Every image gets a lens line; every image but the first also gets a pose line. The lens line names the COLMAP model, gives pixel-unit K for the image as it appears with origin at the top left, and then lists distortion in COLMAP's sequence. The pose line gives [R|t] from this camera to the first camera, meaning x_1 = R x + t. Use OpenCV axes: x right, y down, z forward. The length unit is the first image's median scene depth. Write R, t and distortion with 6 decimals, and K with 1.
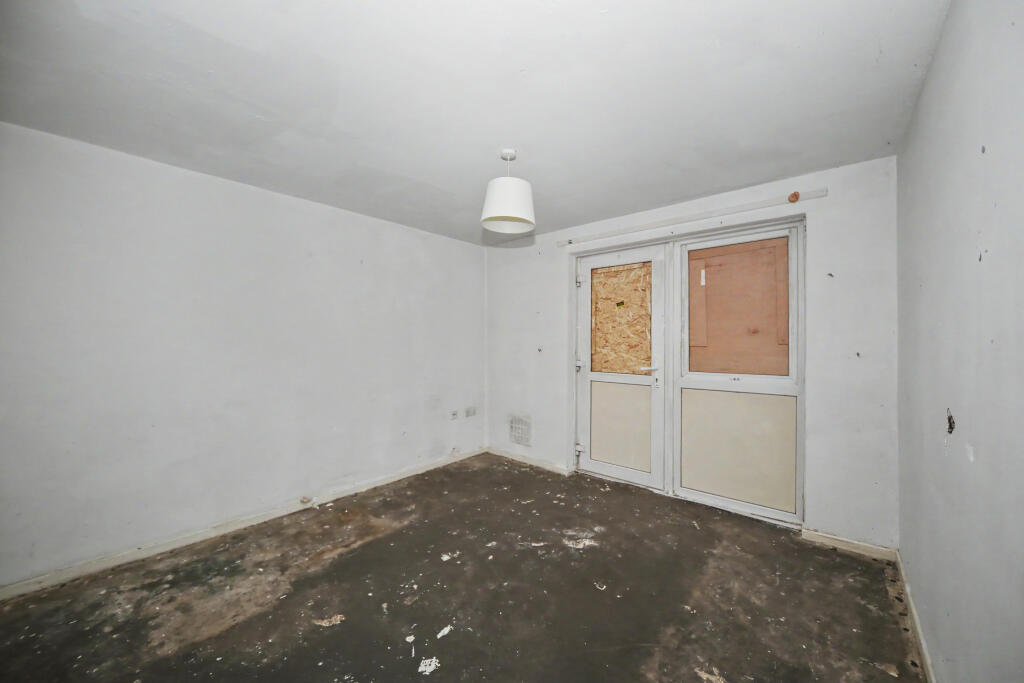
lens RADIAL K [[385.8, 0, 513.4], [0, 385.8, 341.2], [0, 0, 1]] dist [0.002159, 0.000181]
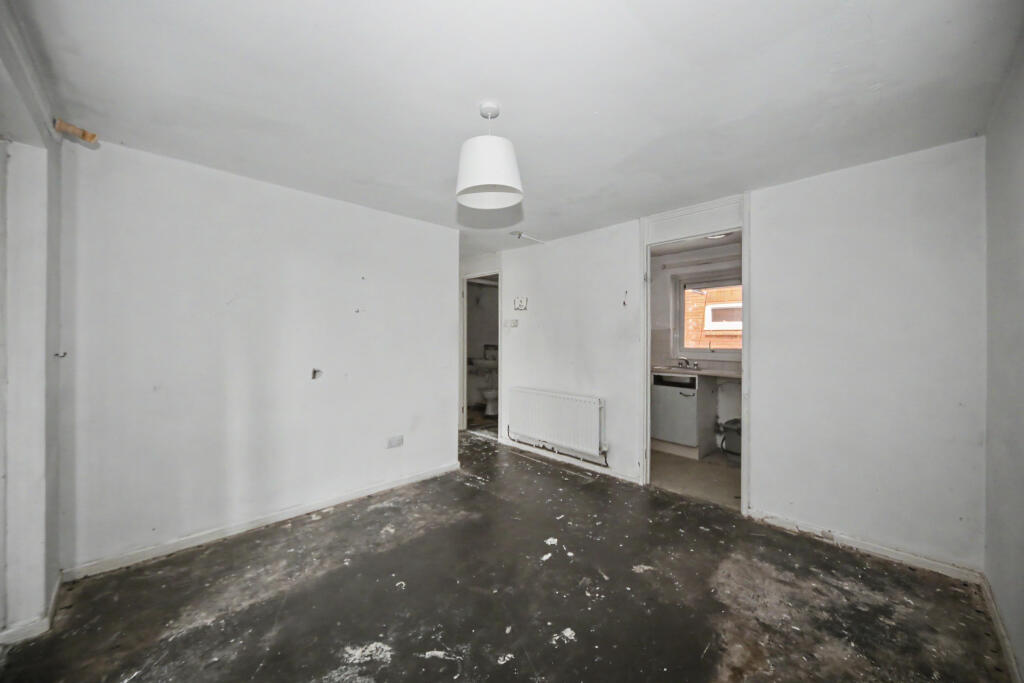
lens RADIAL K [[385.8, 0, 513.4], [0, 385.8, 338.4], [0, 0, 1]] dist [0.002159, 0.000181]
pose [[-0.996193, -0.003942, 0.087081, -0.150063], [-0.003667, 0.999988, 0.003316, -0.007865], [-0.087093, 0.002984, -0.996196, 1.985655]]
